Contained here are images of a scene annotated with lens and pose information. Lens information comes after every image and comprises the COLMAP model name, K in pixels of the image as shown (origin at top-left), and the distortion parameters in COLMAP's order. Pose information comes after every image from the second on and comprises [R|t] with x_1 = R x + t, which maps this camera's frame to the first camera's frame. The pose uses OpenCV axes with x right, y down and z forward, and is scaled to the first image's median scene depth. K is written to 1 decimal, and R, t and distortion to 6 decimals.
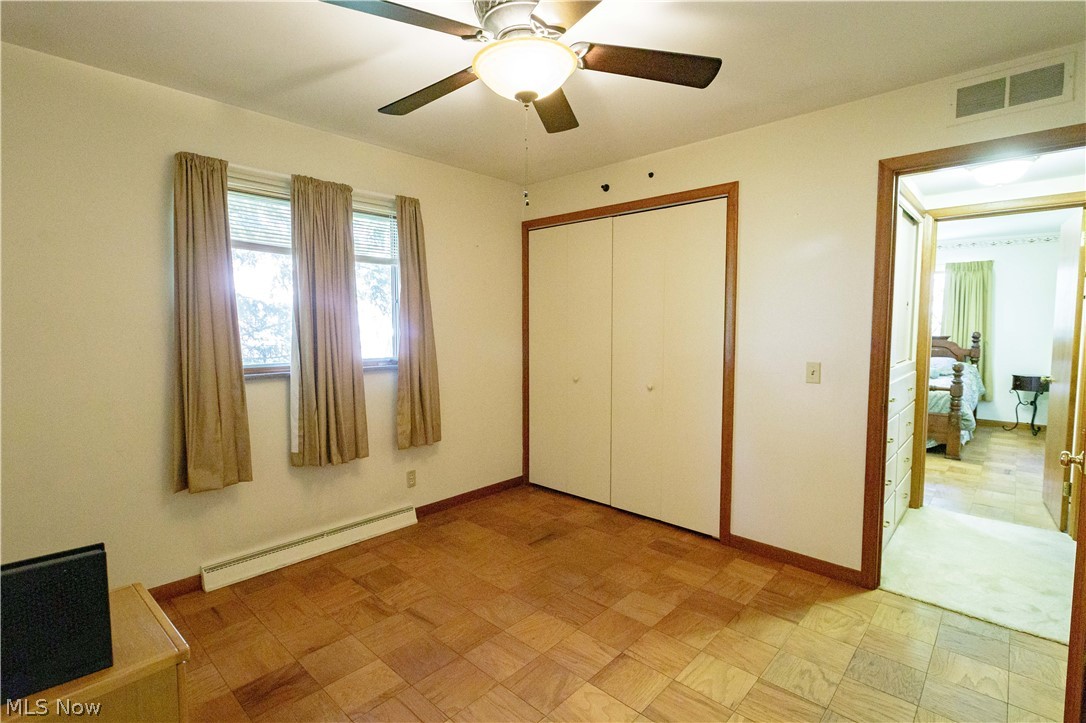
lens RADIAL K [[493.4, 0, 543.0], [0, 493.4, 361.5], [0, 0, 1]] dist [-0.040090, 0.000106]
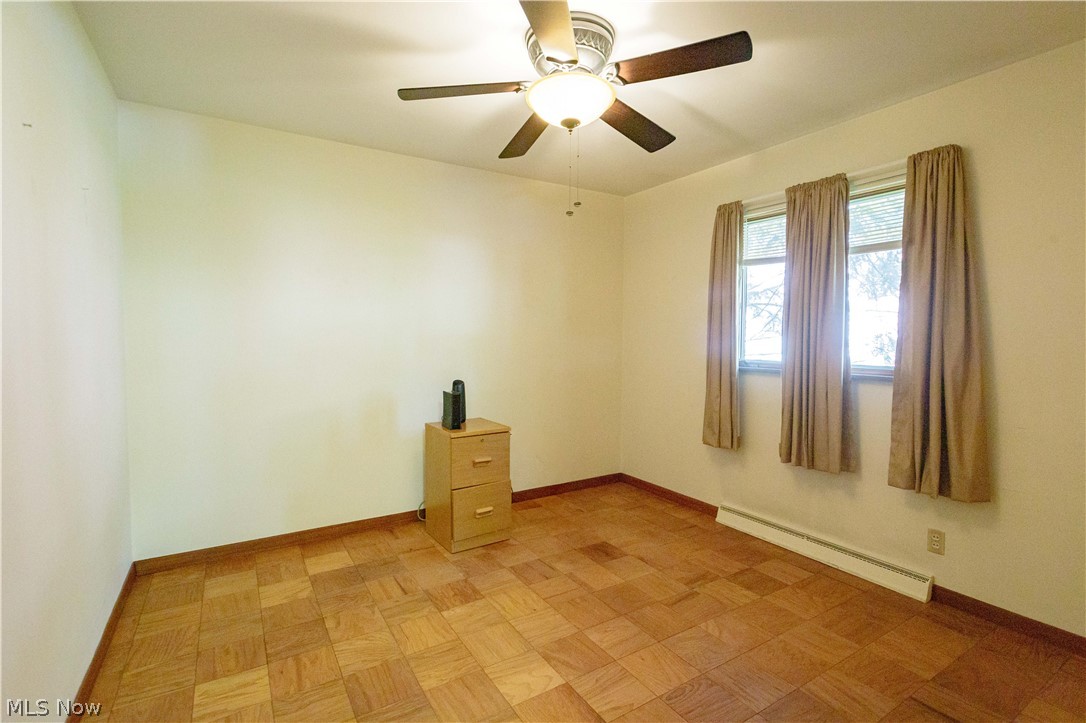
lens RADIAL K [[490.8, 0, 540.9], [0, 490.8, 359.7], [0, 0, 1]] dist [0.001575, -0.000020]
pose [[-0.271053, 0.055904, -0.960940, 0.683213], [-0.061220, 0.995290, 0.075171, -0.050217], [0.960616, 0.079204, -0.266354, 0.763138]]
